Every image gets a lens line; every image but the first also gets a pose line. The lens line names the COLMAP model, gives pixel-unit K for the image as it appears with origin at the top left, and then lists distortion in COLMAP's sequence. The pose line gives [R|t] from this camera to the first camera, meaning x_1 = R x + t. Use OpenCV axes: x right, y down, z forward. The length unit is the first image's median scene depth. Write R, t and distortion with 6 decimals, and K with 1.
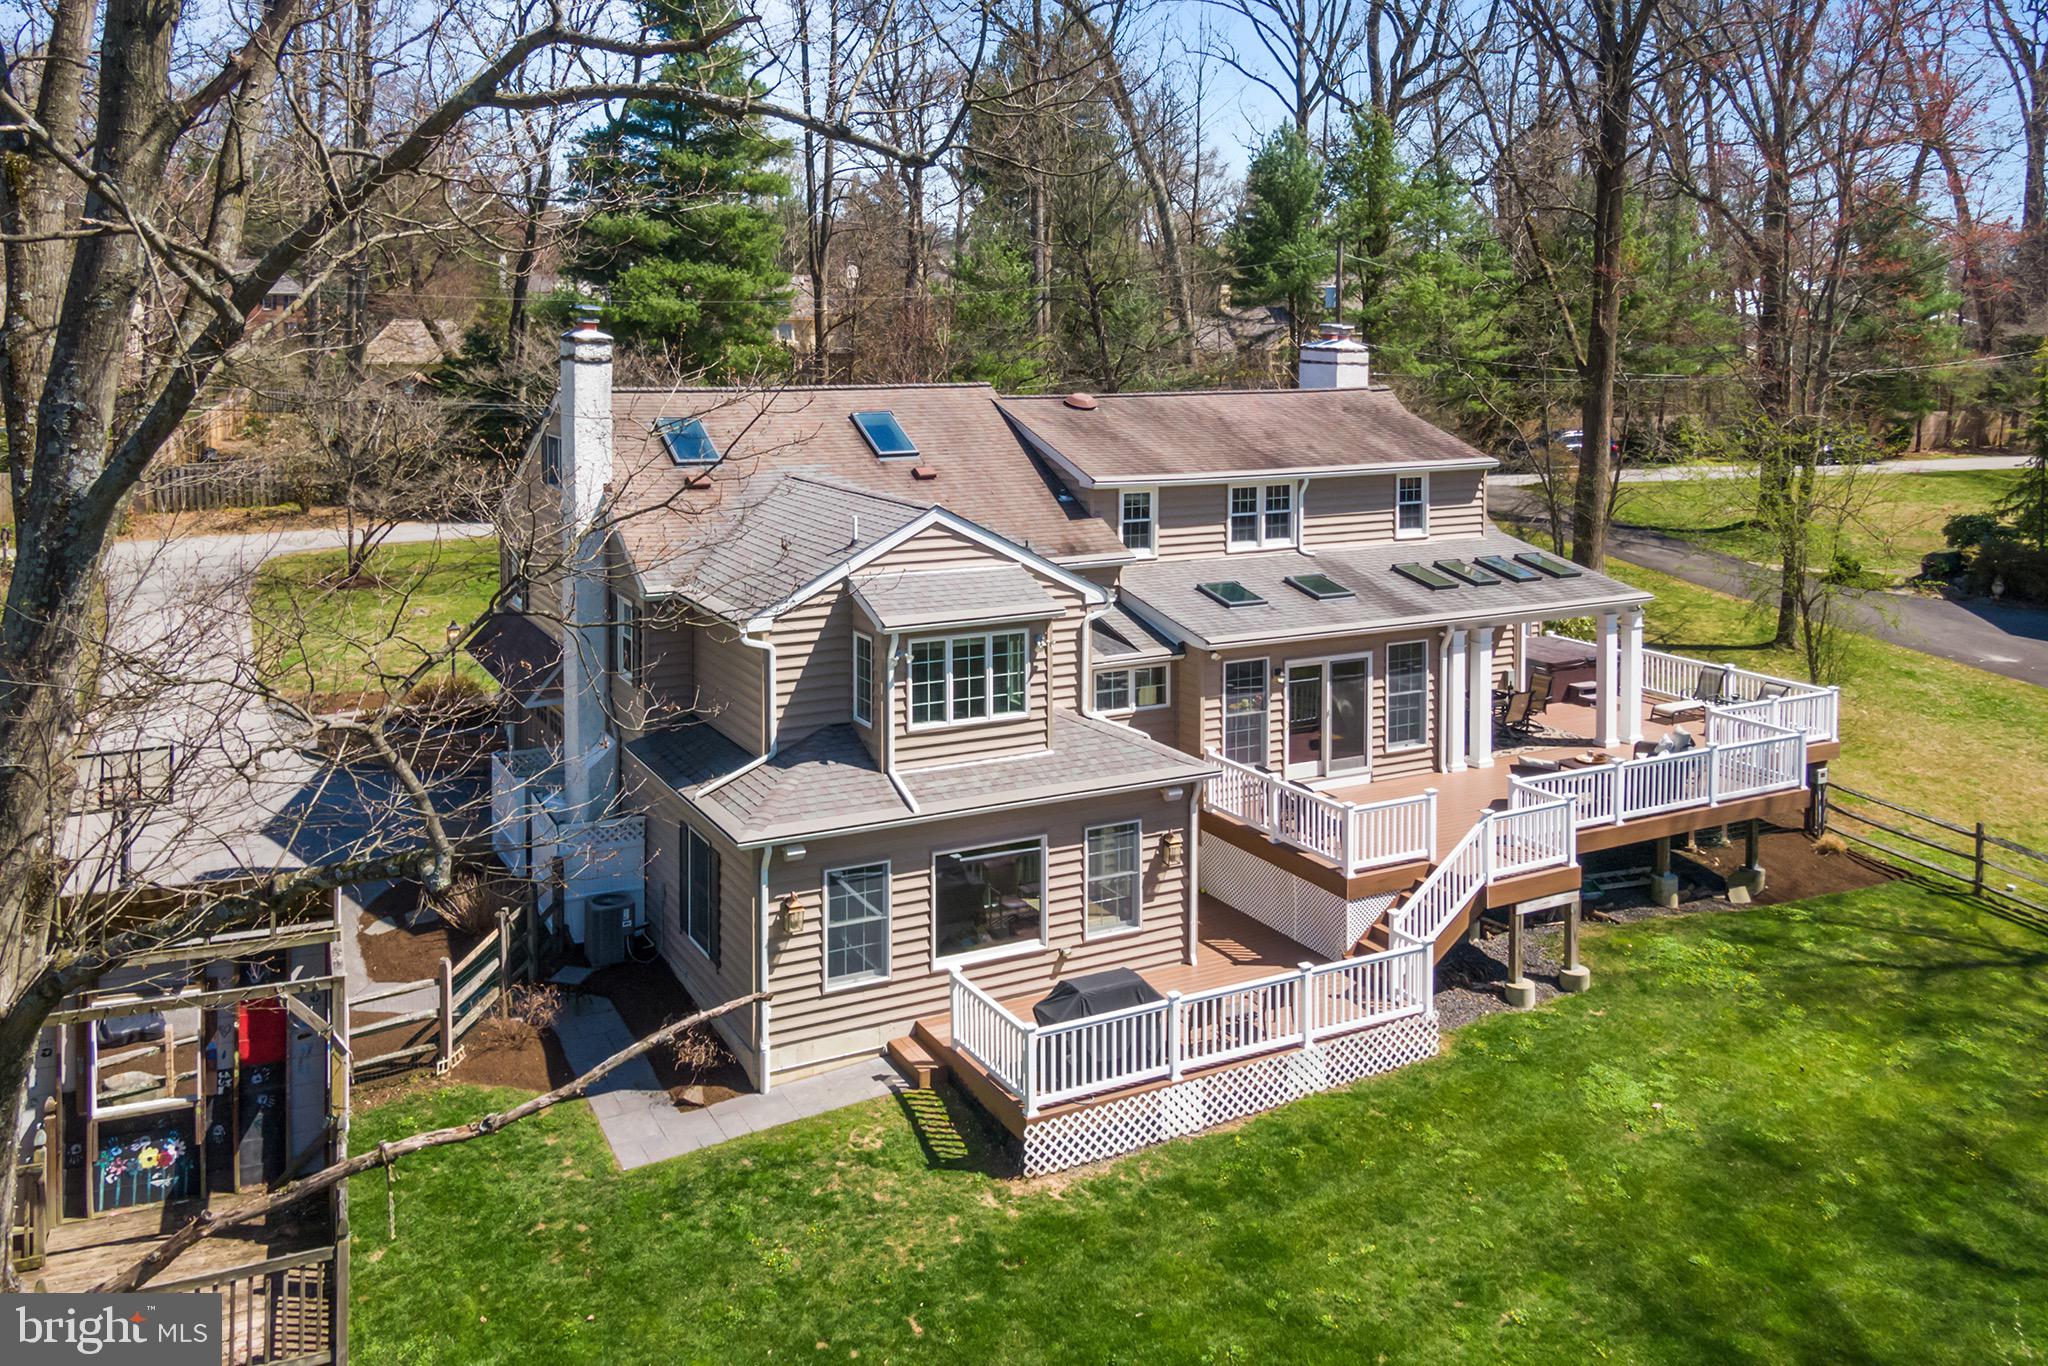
lens RADIAL K [[1676.4, 0, 1024.0], [0, 1676.4, 683.0], [0, 0, 1]] dist [0.034349, -0.092314]
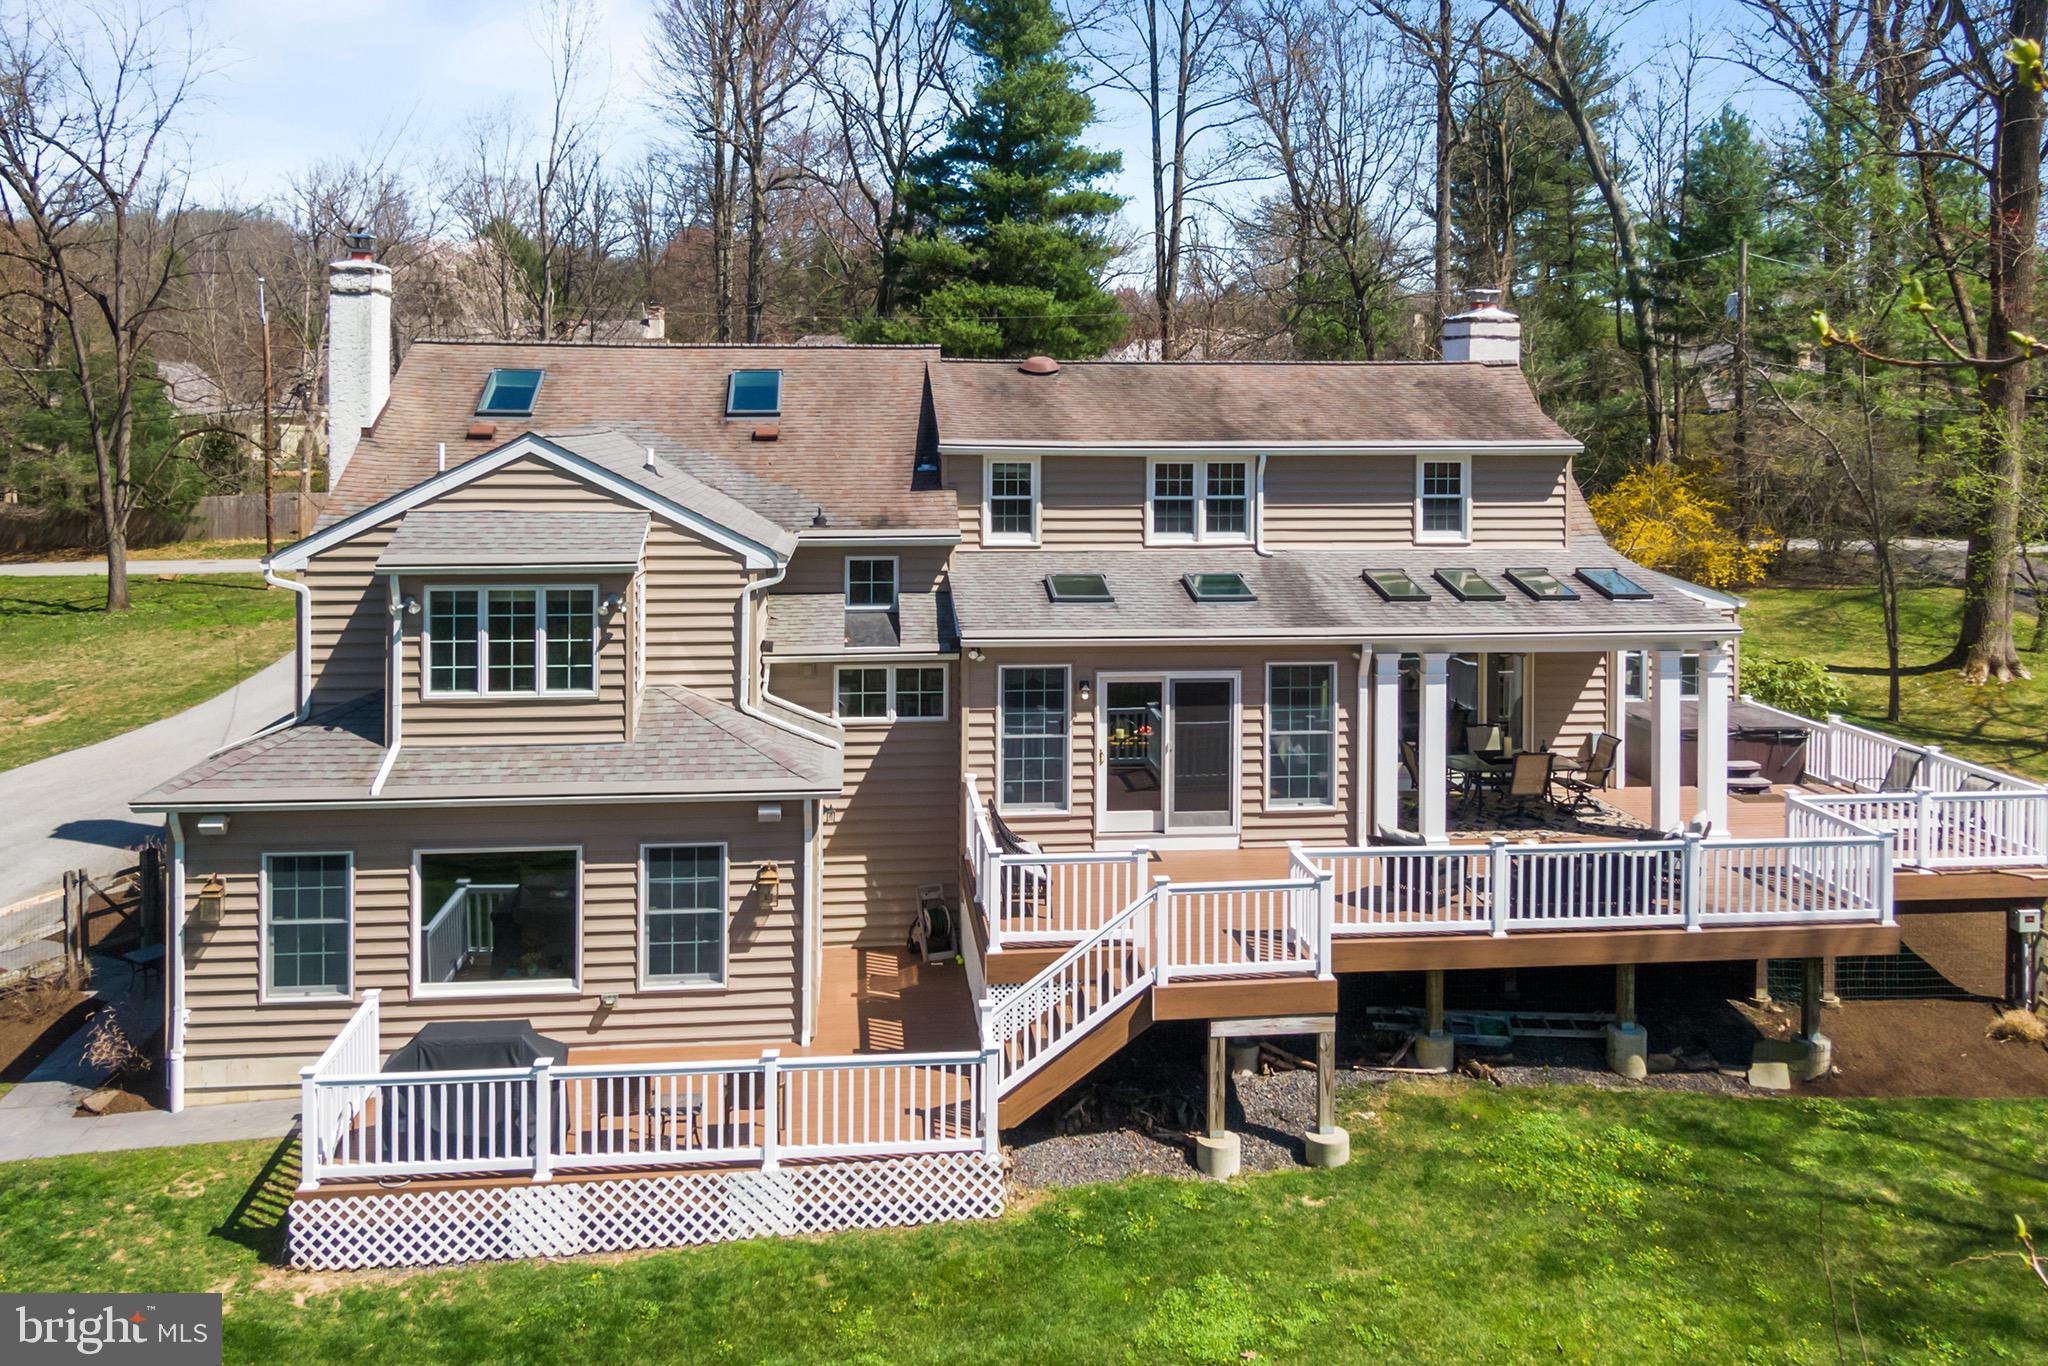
lens RADIAL K [[1676.4, 0, 1024.0], [0, 1676.4, 683.0], [0, 0, 1]] dist [0.034349, -0.092314]
pose [[0.924156, 0.060676, -0.377165, 0.471185], [-0.080754, 0.996023, -0.037636, 0.026265], [0.373381, 0.065239, 0.925381, 0.328780]]
